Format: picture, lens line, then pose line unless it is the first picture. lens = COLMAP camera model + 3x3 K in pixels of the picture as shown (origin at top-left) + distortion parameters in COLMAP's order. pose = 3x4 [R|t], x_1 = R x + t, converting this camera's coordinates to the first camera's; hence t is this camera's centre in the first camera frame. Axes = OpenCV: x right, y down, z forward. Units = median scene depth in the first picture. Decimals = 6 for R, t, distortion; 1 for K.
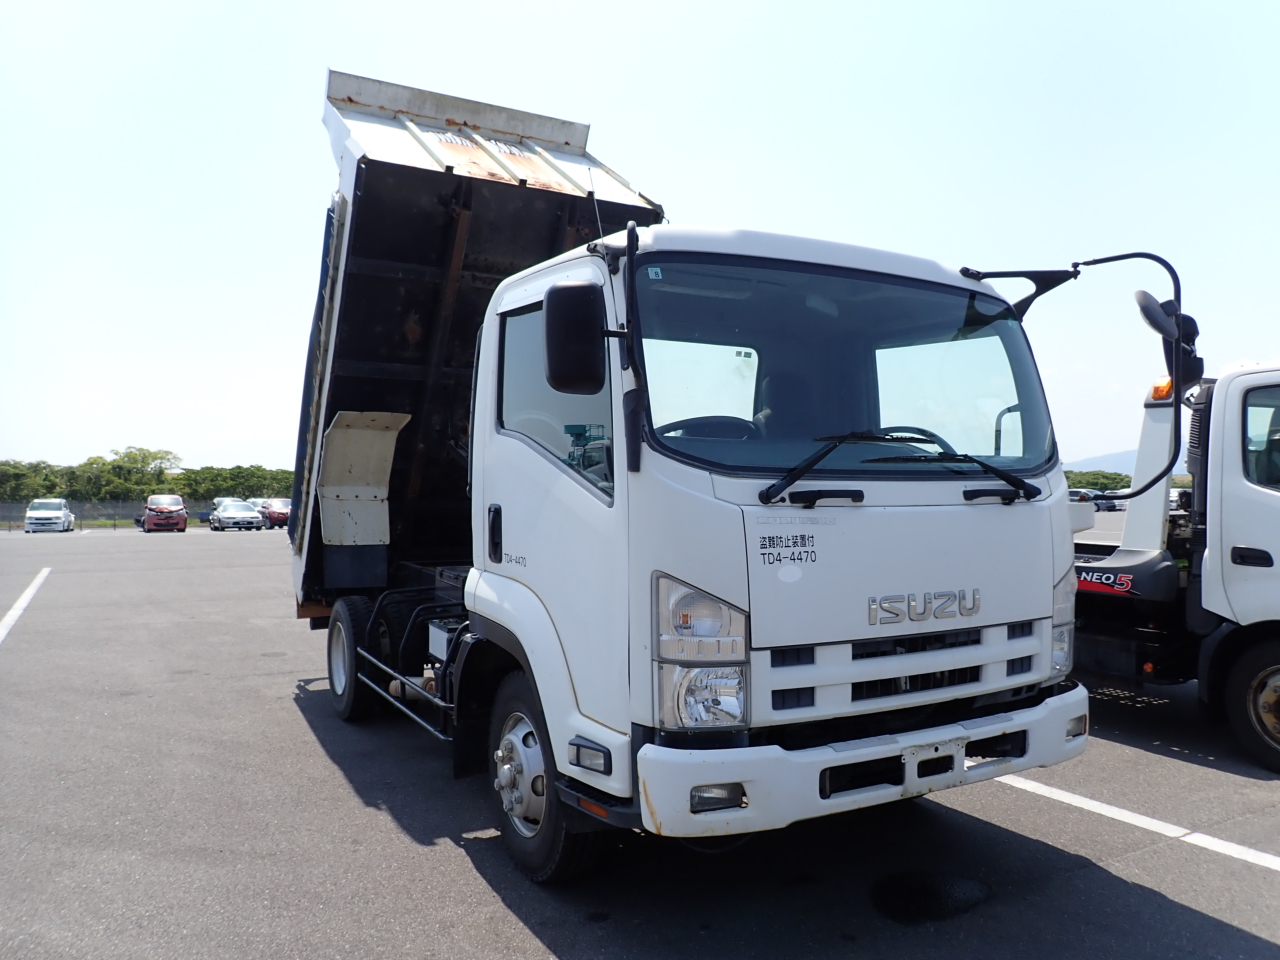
lens RADIAL K [[935.3, 0, 637.7], [0, 935.3, 483.2], [0, 0, 1]] dist [0.009038, -0.017201]
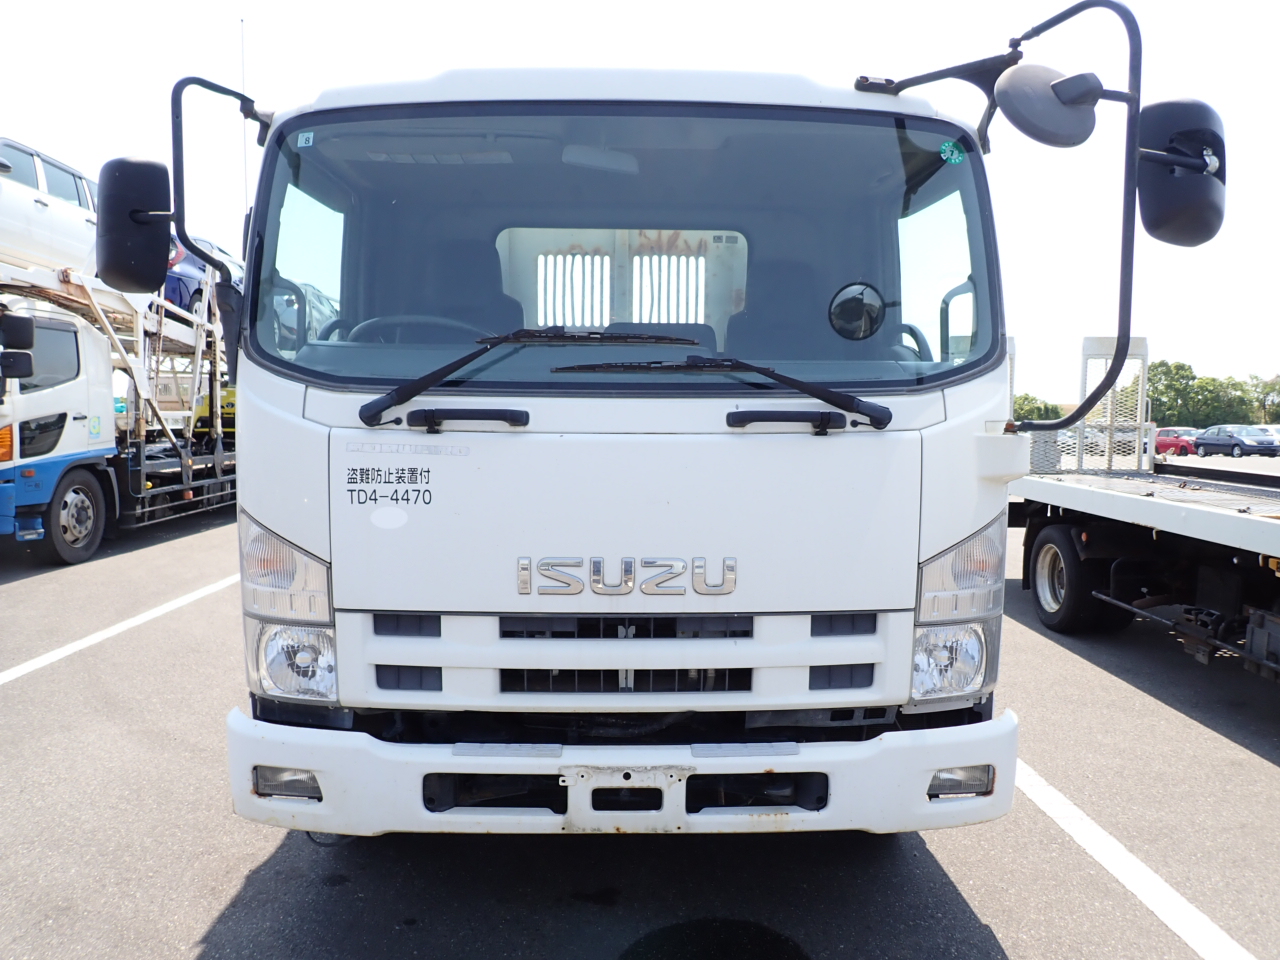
lens RADIAL K [[935.3, 0, 640.8], [0, 935.3, 478.8], [0, 0, 1]] dist [0.009038, -0.017201]
pose [[0.882123, 0.041956, -0.469146, 0.662979], [-0.006302, 0.996987, 0.077313, 0.004124], [0.470976, -0.065243, 0.879730, 0.400455]]
